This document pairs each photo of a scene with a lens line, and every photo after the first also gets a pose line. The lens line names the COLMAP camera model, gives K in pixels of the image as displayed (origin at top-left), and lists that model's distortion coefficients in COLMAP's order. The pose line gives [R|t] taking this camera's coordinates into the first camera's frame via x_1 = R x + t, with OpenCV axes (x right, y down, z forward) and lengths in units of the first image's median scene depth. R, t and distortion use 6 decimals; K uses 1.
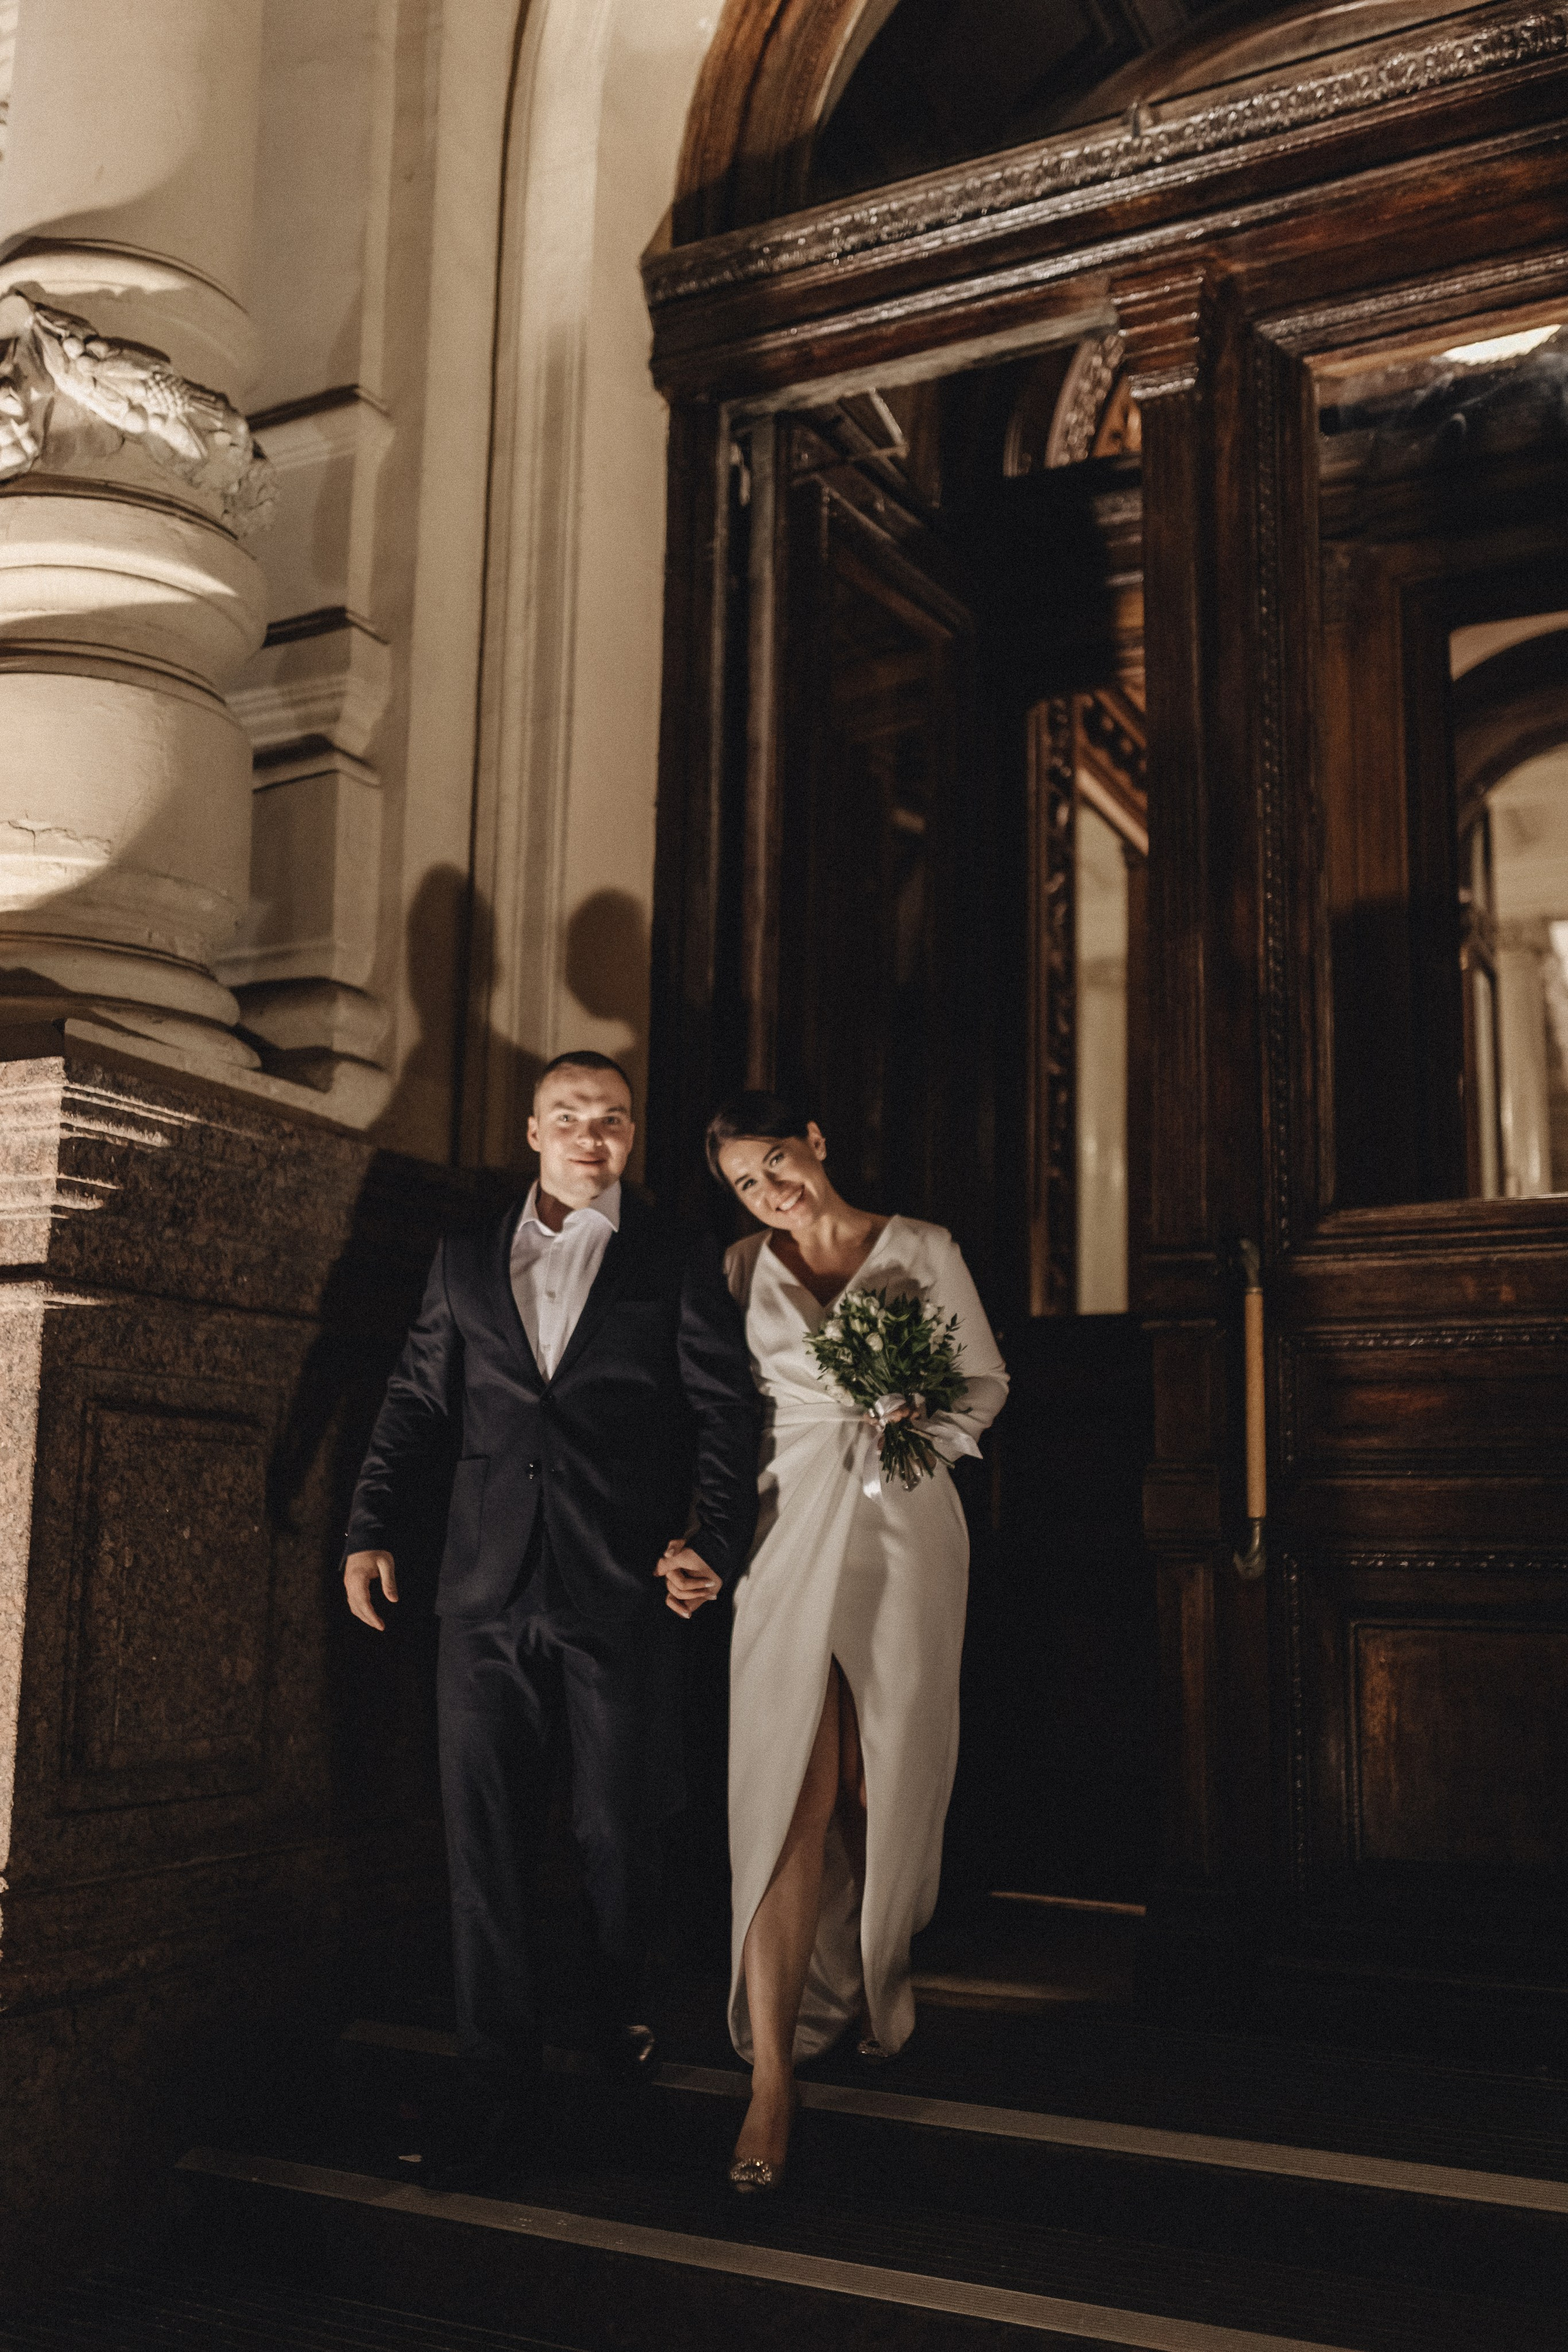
lens RADIAL K [[2345.0, 0, 761.2], [0, 2345.0, 1232.0], [0, 0, 1]] dist [0.027264, 0.000000]
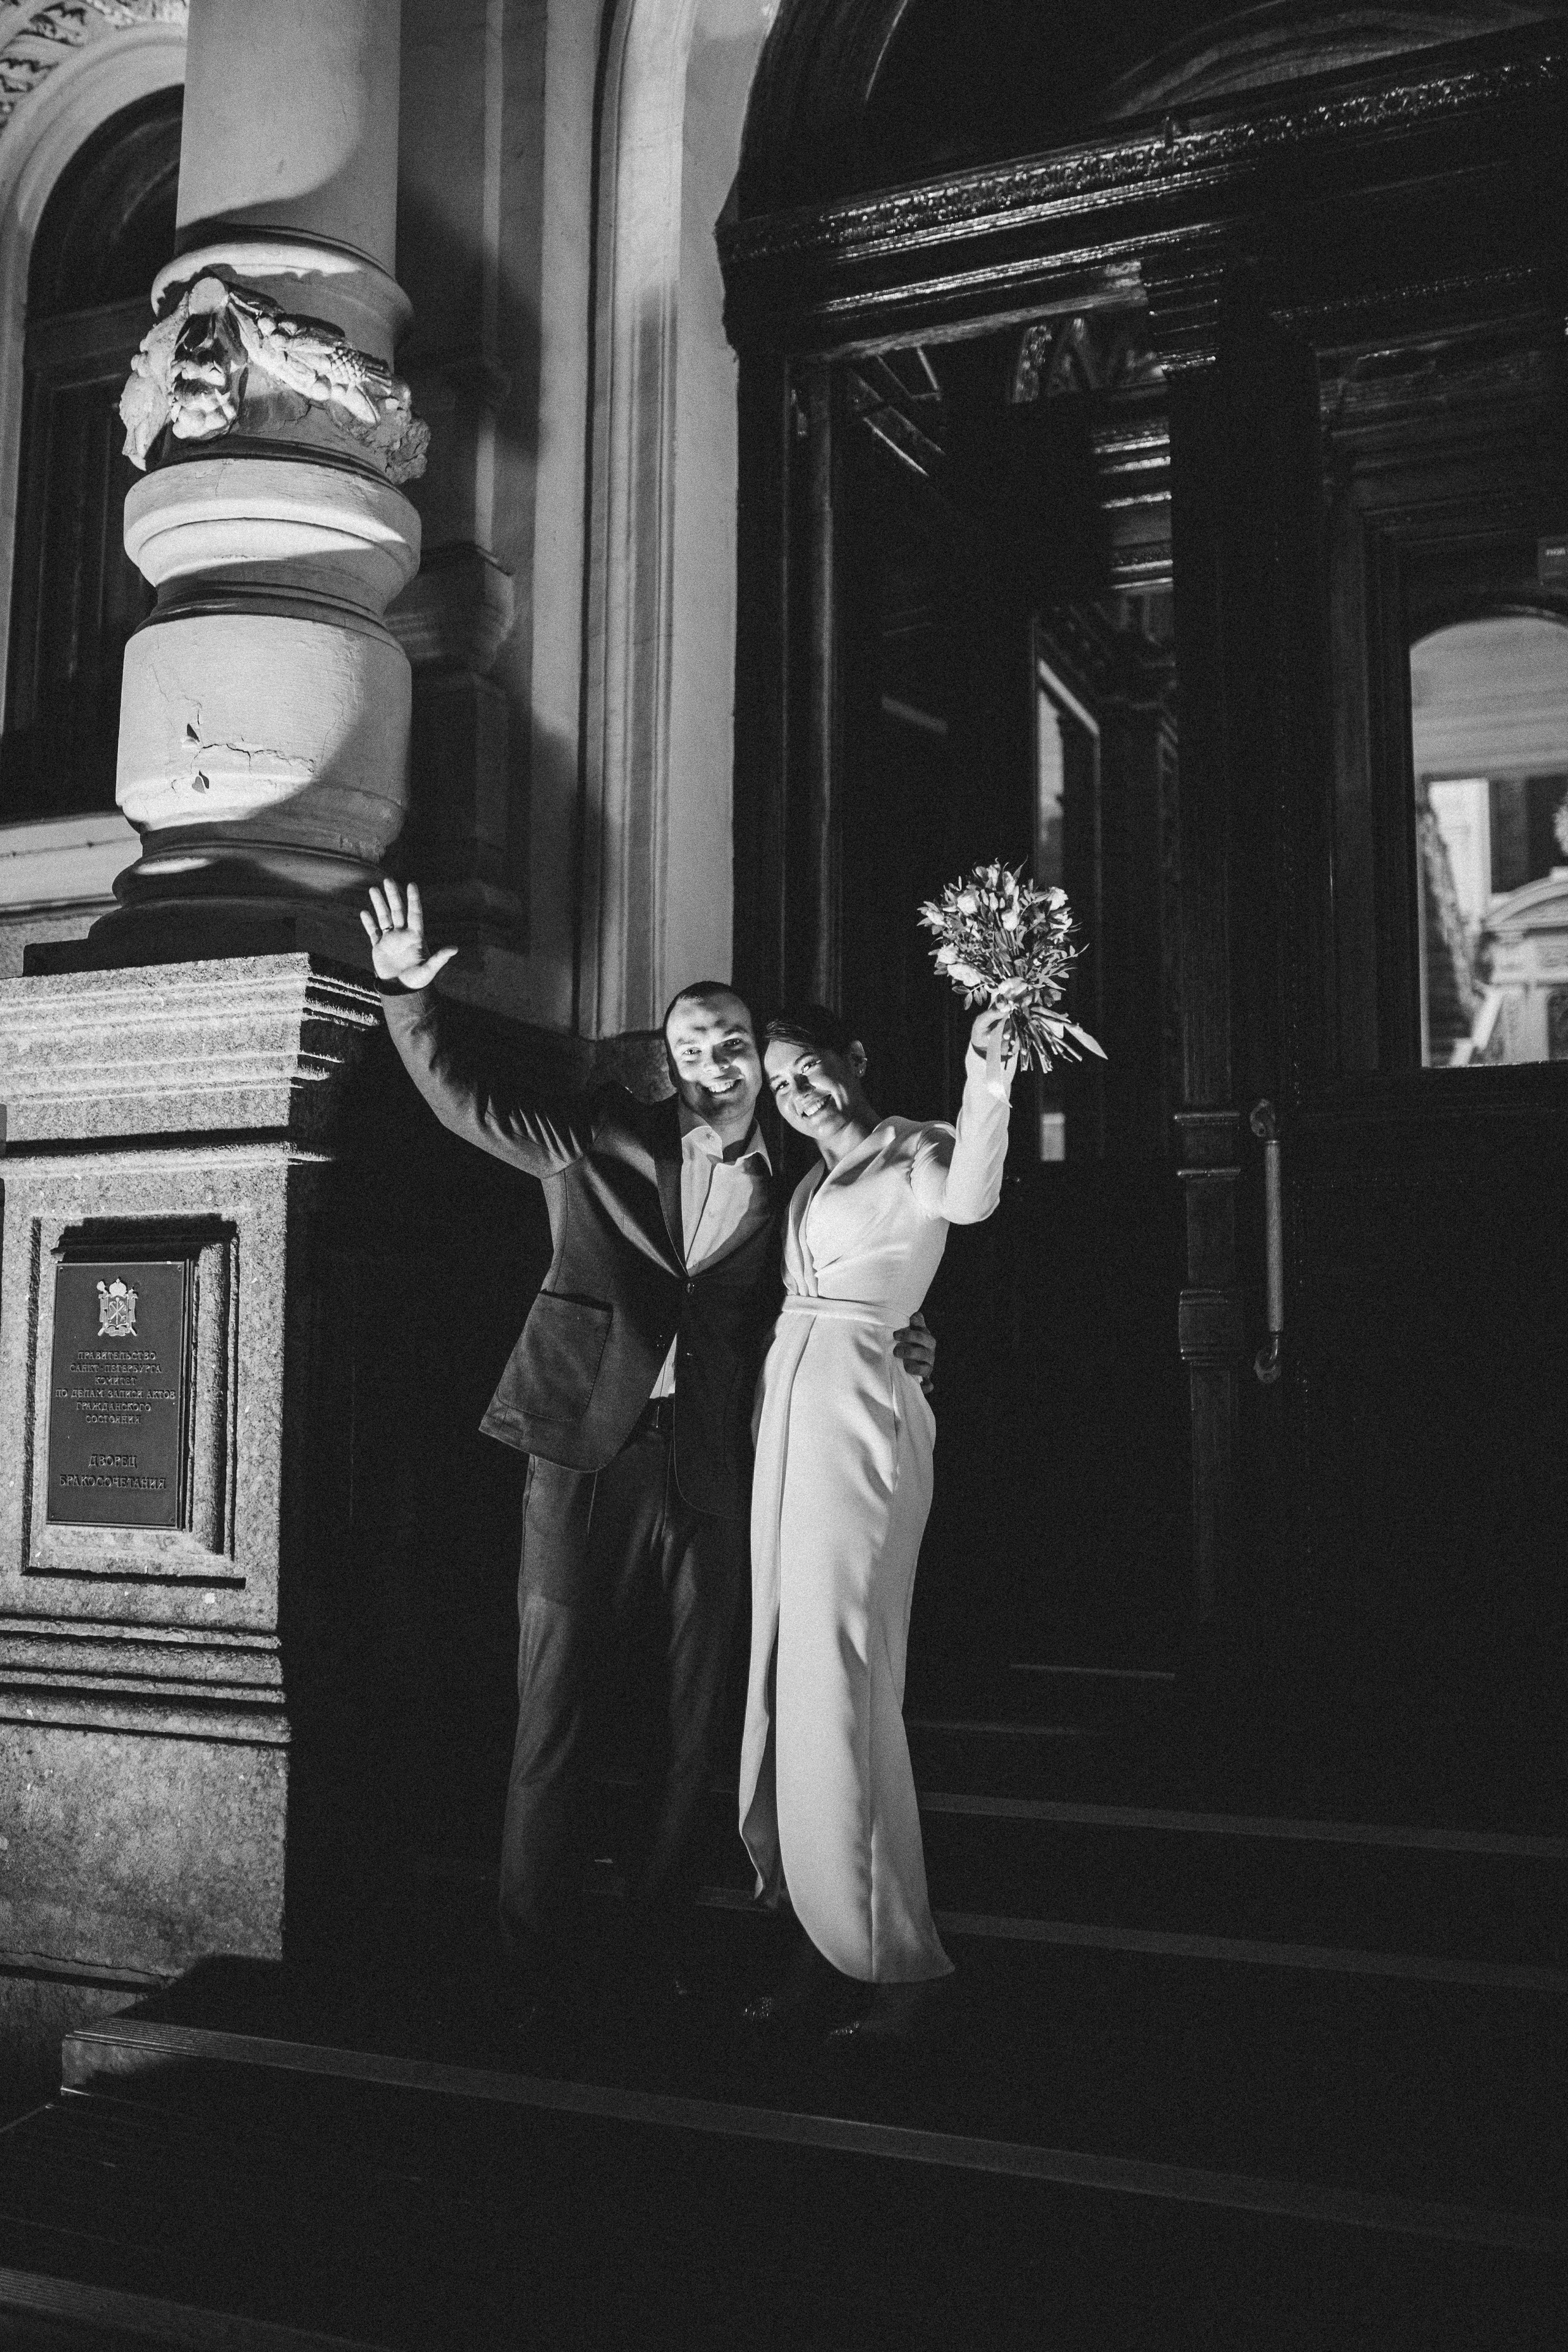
lens RADIAL K [[2345.0, 0, 784.2], [0, 2345.0, 1172.8], [0, 0, 1]] dist [0.027264, 0.000000]
pose [[0.997110, -0.010110, 0.075292, -0.128025], [0.006513, 0.998833, 0.047863, -0.016224], [-0.075688, -0.047234, 0.996012, -0.174586]]
